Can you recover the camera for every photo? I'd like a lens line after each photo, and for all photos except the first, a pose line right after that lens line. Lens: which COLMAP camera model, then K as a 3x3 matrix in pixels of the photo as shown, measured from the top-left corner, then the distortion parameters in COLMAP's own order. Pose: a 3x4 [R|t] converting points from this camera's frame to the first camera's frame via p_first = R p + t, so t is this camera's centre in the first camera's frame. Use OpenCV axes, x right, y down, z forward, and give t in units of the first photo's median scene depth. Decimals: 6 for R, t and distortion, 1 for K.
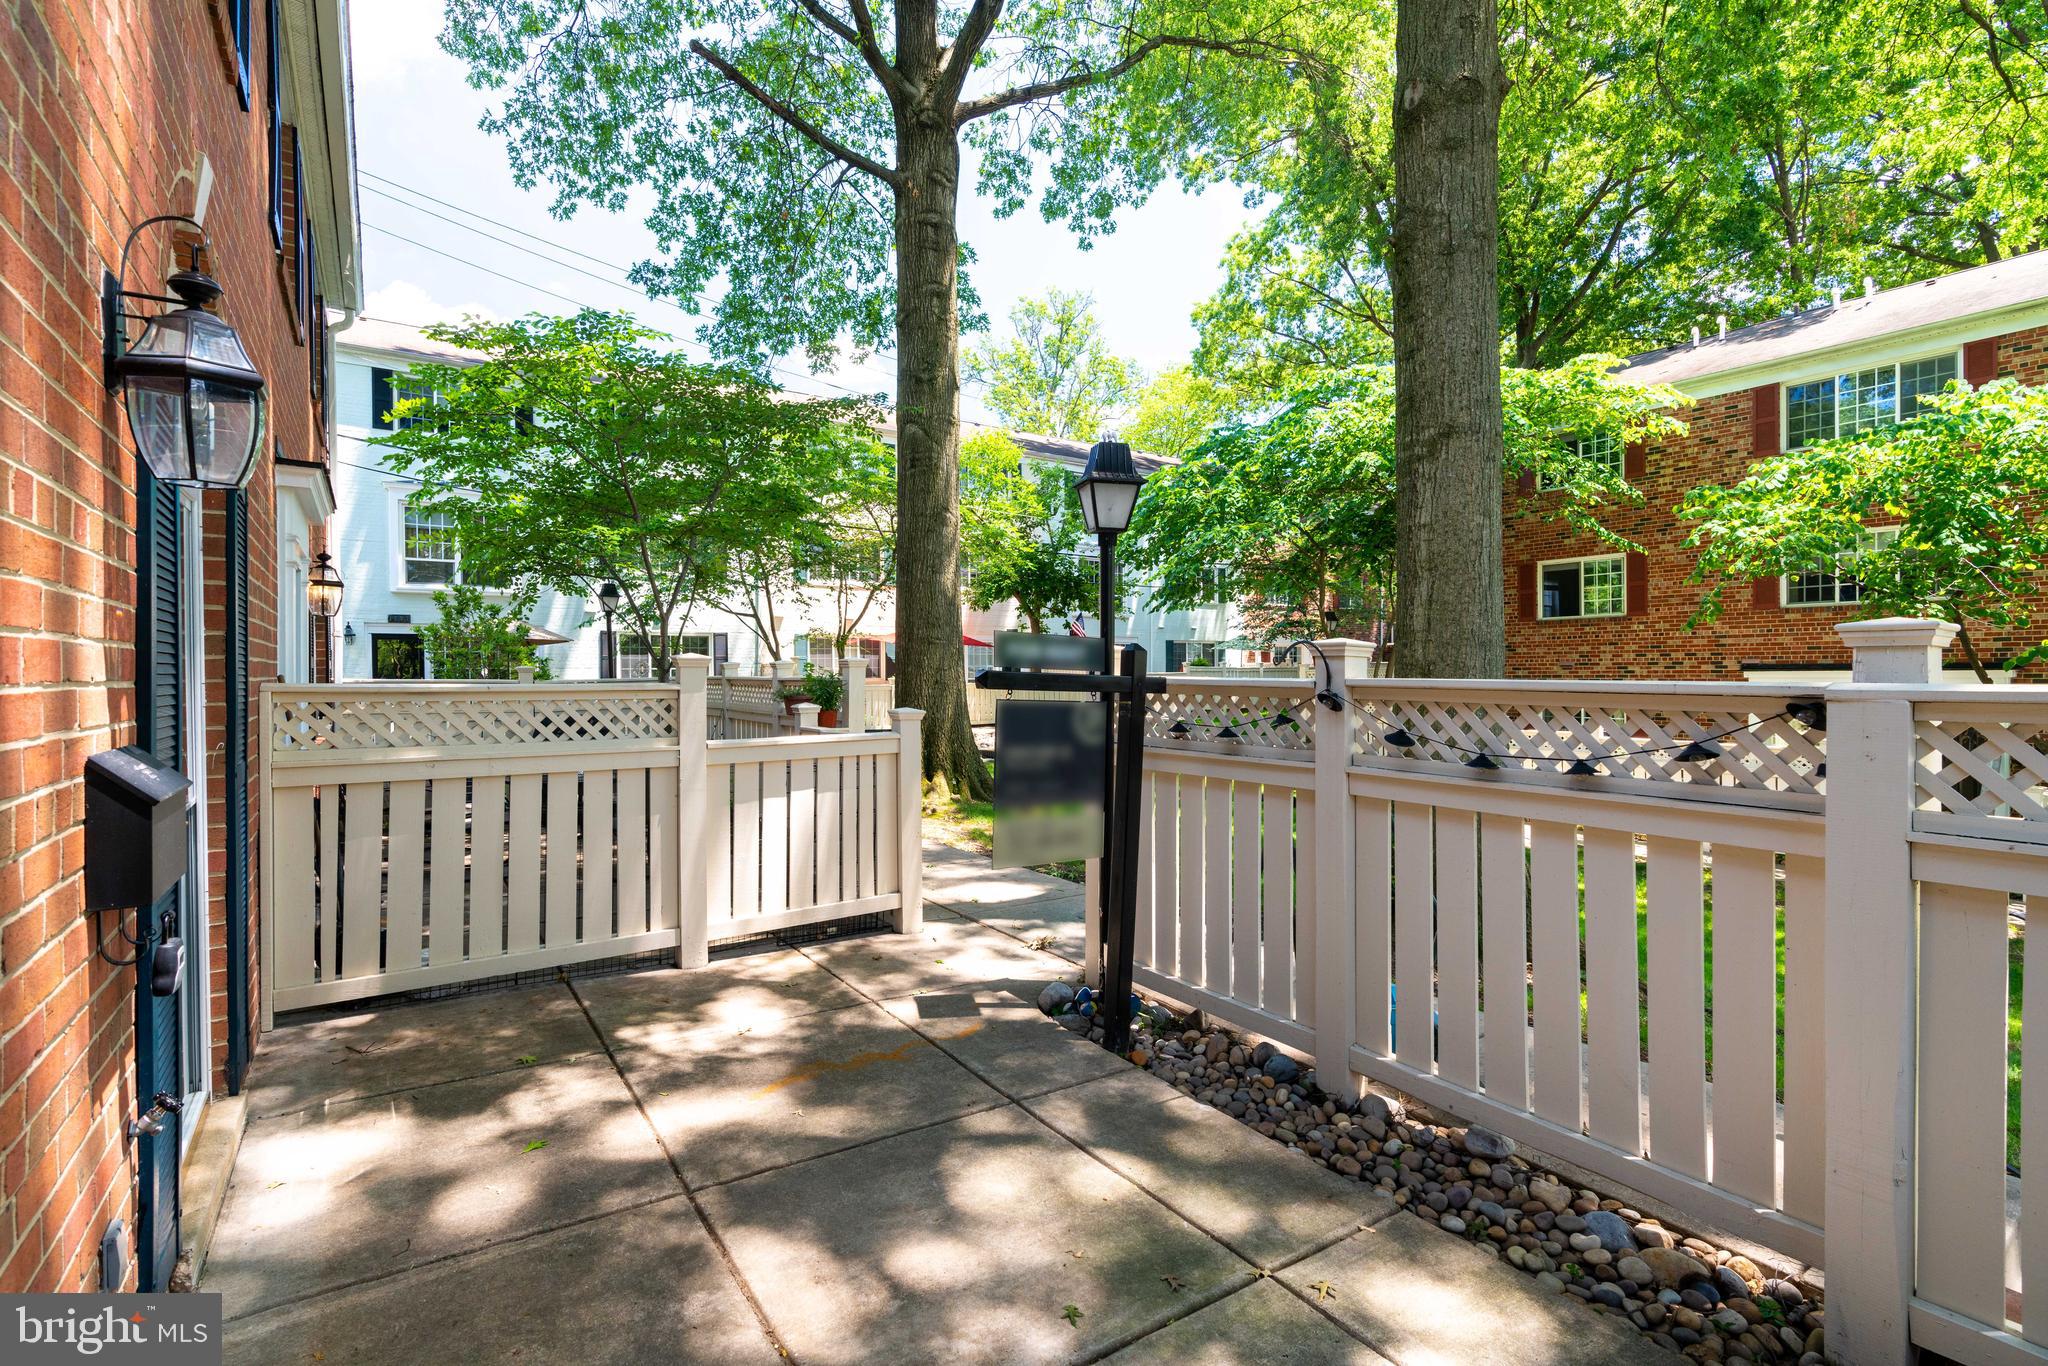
lens RADIAL K [[906.4, 0, 1018.7], [0, 906.4, 681.0], [0, 0, 1]] dist [0.000372, 0.000270]
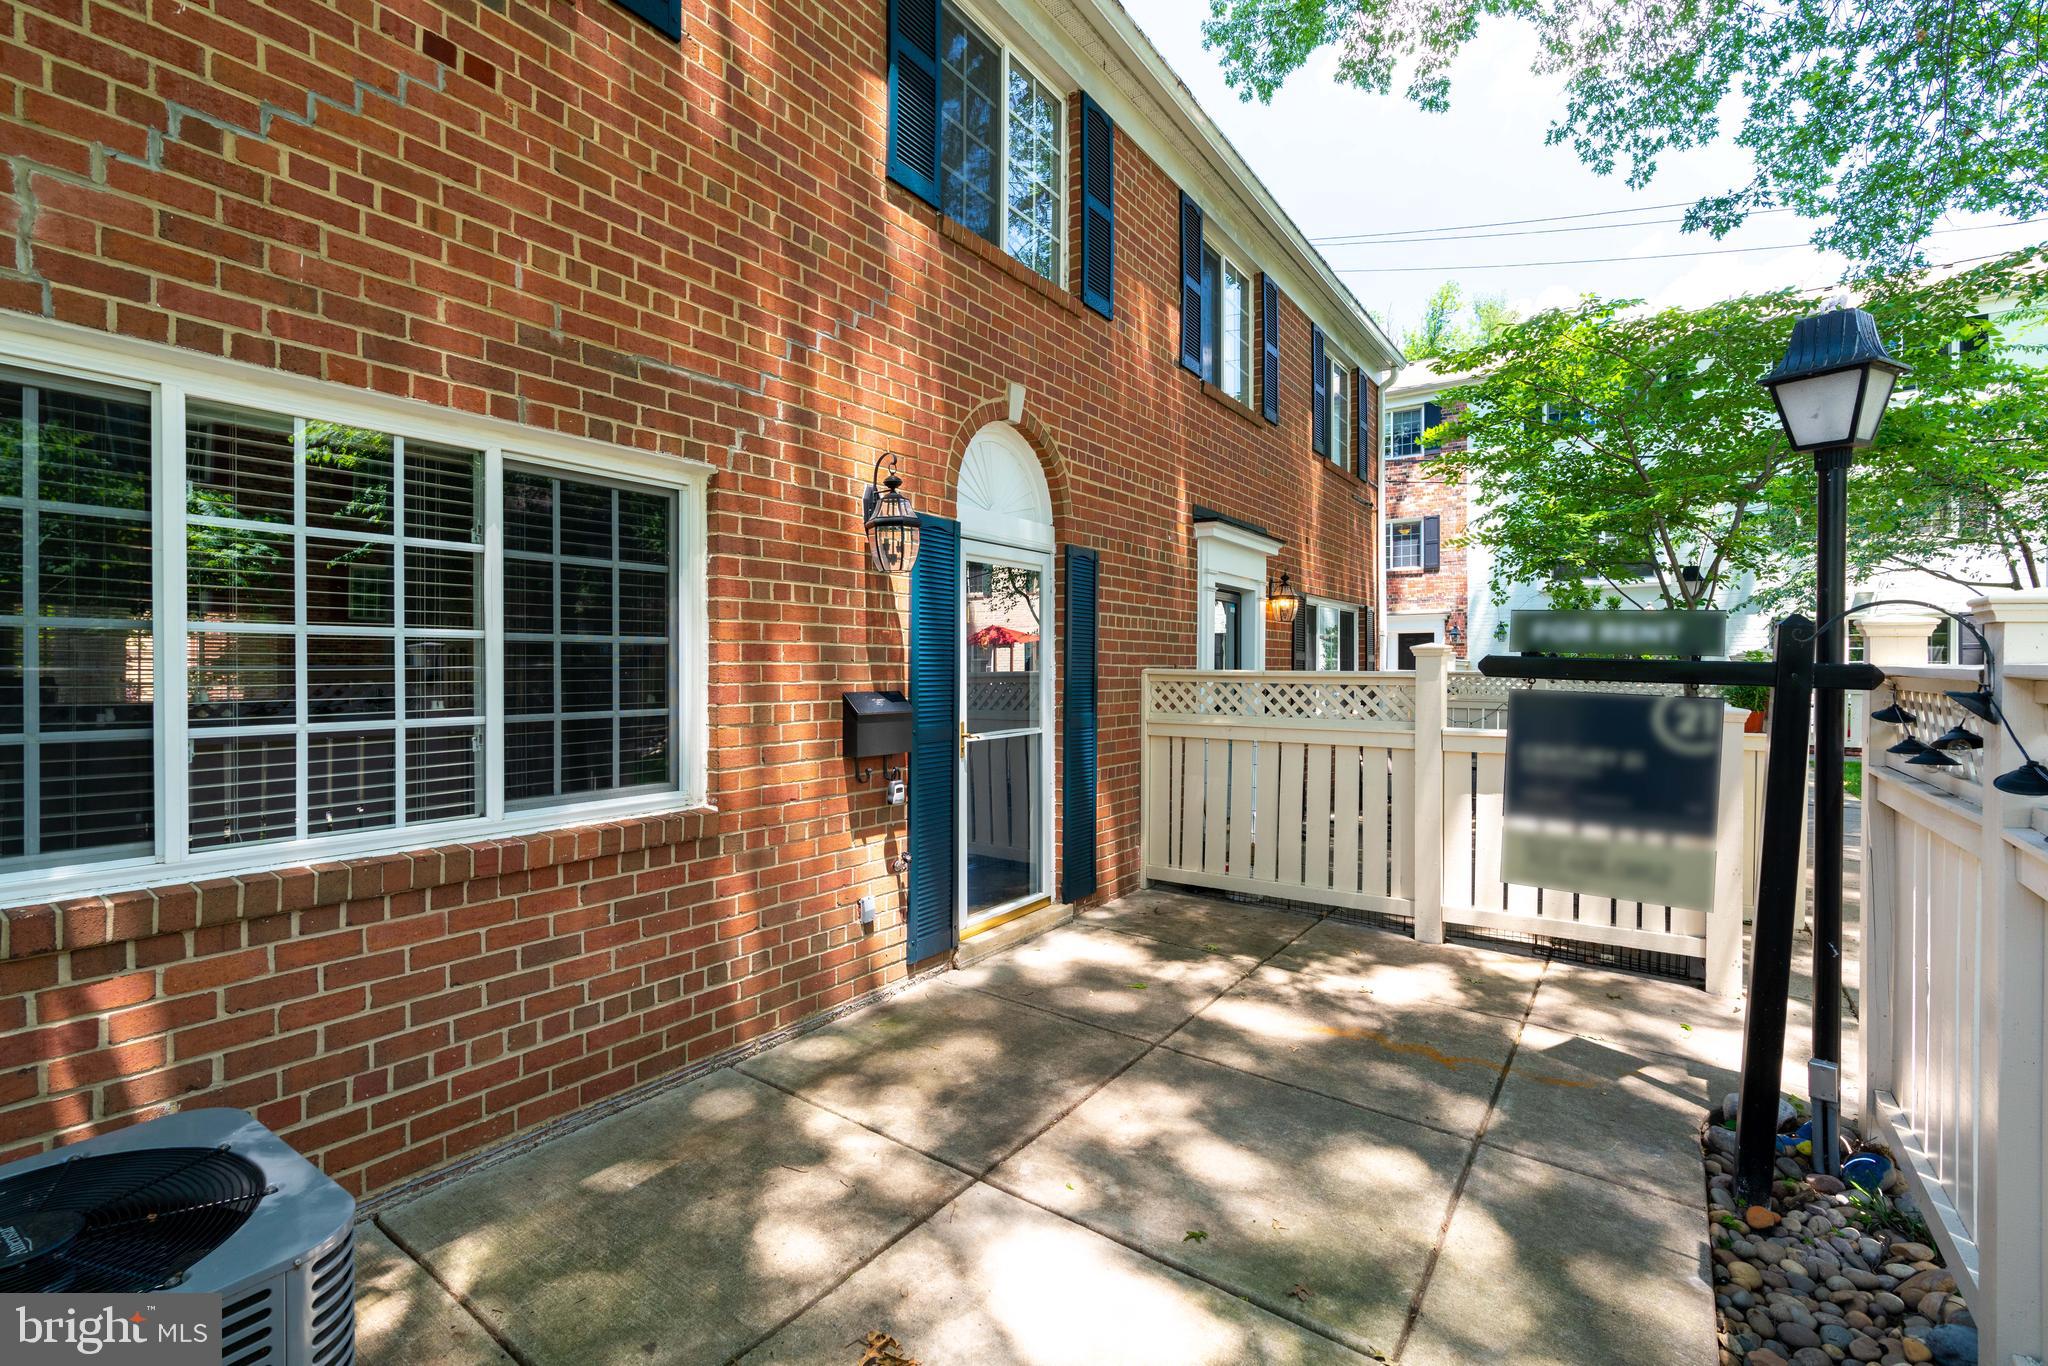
lens RADIAL K [[906.4, 0, 1018.7], [0, 906.4, 681.0], [0, 0, 1]] dist [0.000372, 0.000270]
pose [[0.343580, 0.011297, -0.939056, 0.510516], [-0.006273, 0.999933, 0.009735, 0.005471], [0.939103, 0.002546, 0.343628, 0.207174]]
